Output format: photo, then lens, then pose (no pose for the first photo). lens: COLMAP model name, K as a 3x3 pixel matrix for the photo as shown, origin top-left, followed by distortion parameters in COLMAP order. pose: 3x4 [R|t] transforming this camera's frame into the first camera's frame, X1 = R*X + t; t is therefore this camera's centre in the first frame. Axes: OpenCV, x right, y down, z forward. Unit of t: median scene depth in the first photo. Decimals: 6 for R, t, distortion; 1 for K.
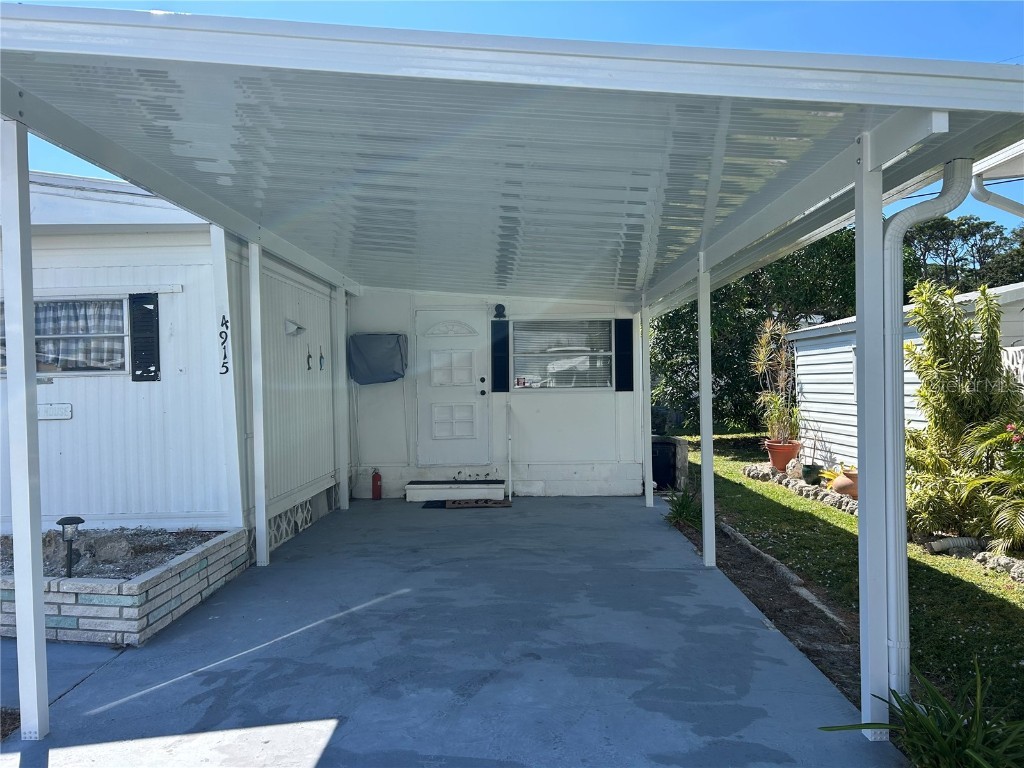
lens RADIAL K [[773.5, 0, 515.1], [0, 773.5, 391.2], [0, 0, 1]] dist [0.058462, -0.070670]
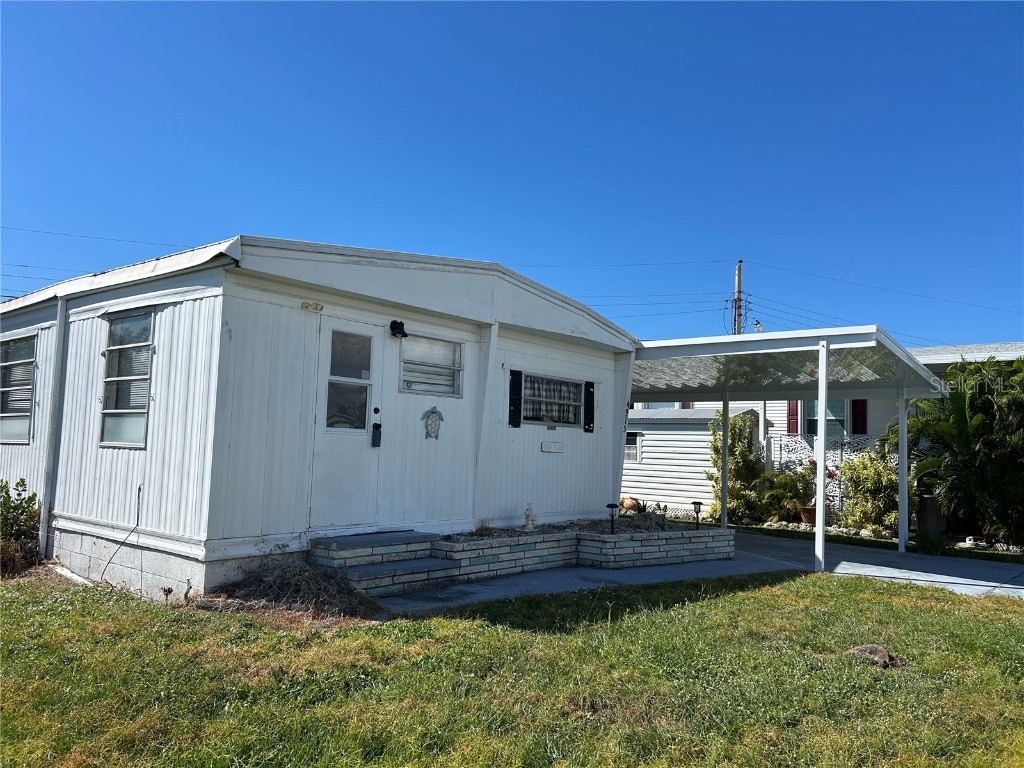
lens RADIAL K [[773.5, 0, 505.8], [0, 773.5, 385.2], [0, 0, 1]] dist [0.058462, -0.070670]
pose [[0.629070, 0.111428, 0.769321, -1.909088], [-0.041594, 0.993080, -0.109825, 0.078223], [-0.776235, 0.037088, 0.629352, 0.065170]]
